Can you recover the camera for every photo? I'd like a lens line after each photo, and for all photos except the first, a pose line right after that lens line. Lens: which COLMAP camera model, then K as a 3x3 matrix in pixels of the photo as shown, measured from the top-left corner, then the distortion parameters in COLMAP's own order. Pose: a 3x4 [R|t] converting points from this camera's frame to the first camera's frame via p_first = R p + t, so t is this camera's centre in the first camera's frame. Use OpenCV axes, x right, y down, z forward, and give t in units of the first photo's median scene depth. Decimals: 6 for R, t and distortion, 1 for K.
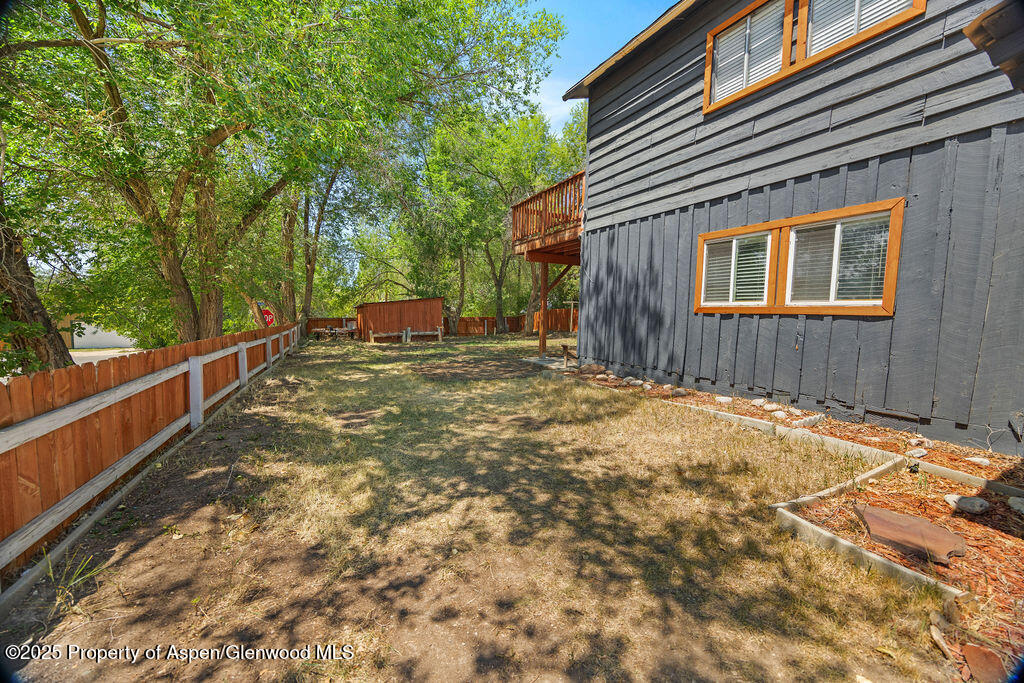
lens RADIAL K [[407.9, 0, 513.7], [0, 407.9, 341.7], [0, 0, 1]] dist [0.004076, -0.000335]
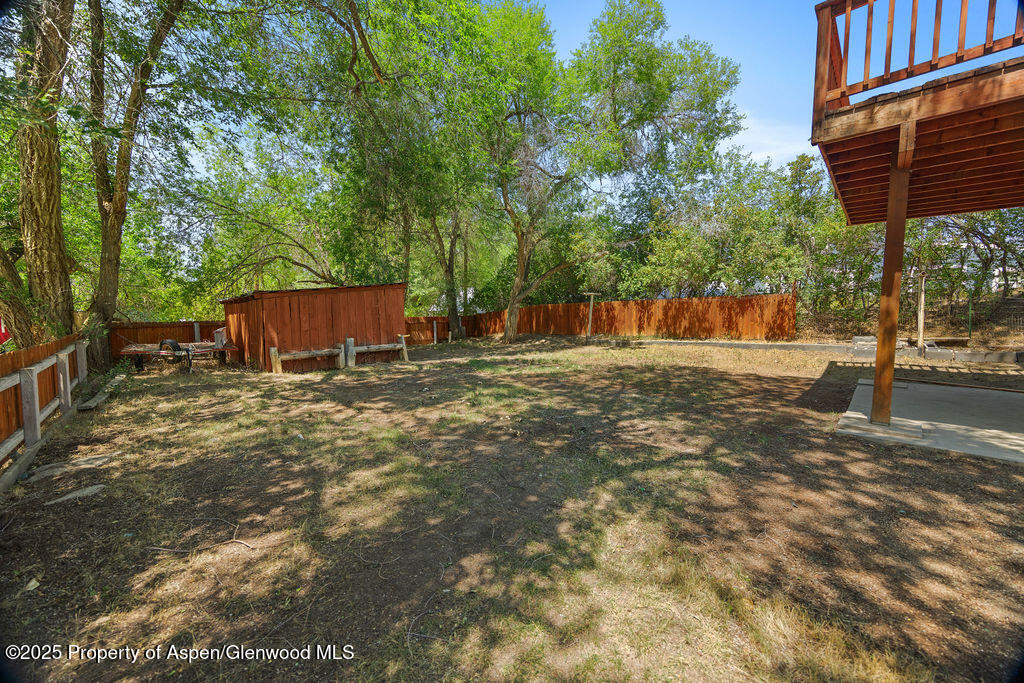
lens RADIAL K [[407.9, 0, 513.7], [0, 407.9, 341.7], [0, 0, 1]] dist [0.004076, -0.000335]
pose [[0.952135, -0.032375, 0.303960, -0.213446], [0.030675, 0.999476, 0.010369, -0.029020], [-0.304136, -0.000549, 0.952629, 0.424488]]
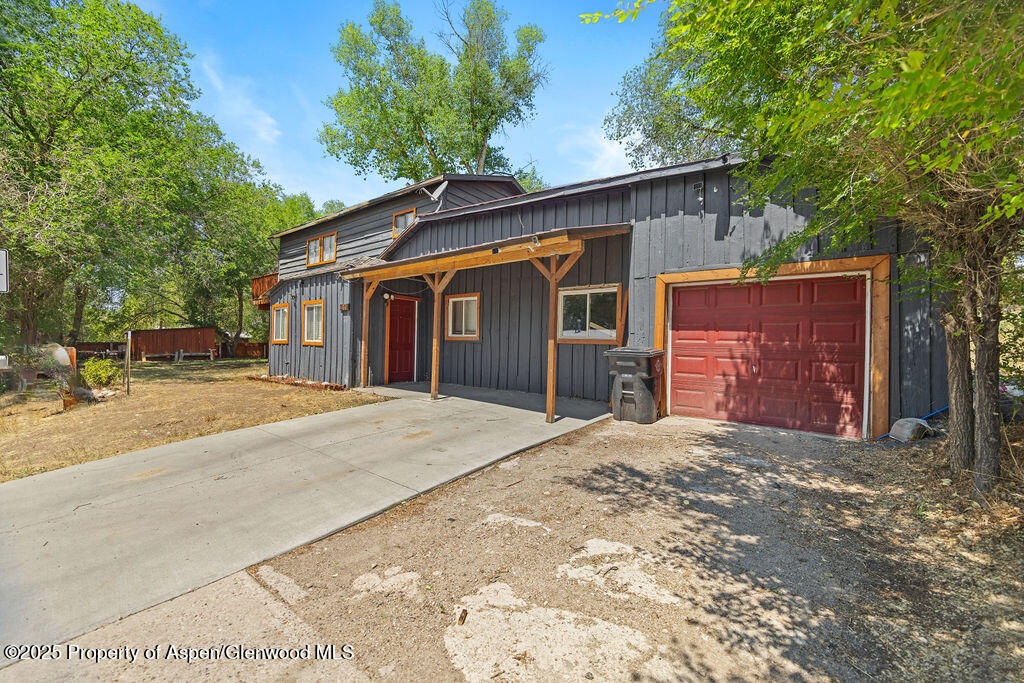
lens RADIAL K [[407.9, 0, 513.7], [0, 407.9, 341.7], [0, 0, 1]] dist [0.004076, -0.000335]
pose [[0.913493, 0.013599, 0.406628, 0.163582], [0.018546, 0.997010, -0.075007, 0.054245], [-0.406432, 0.076060, 0.910510, -0.559509]]
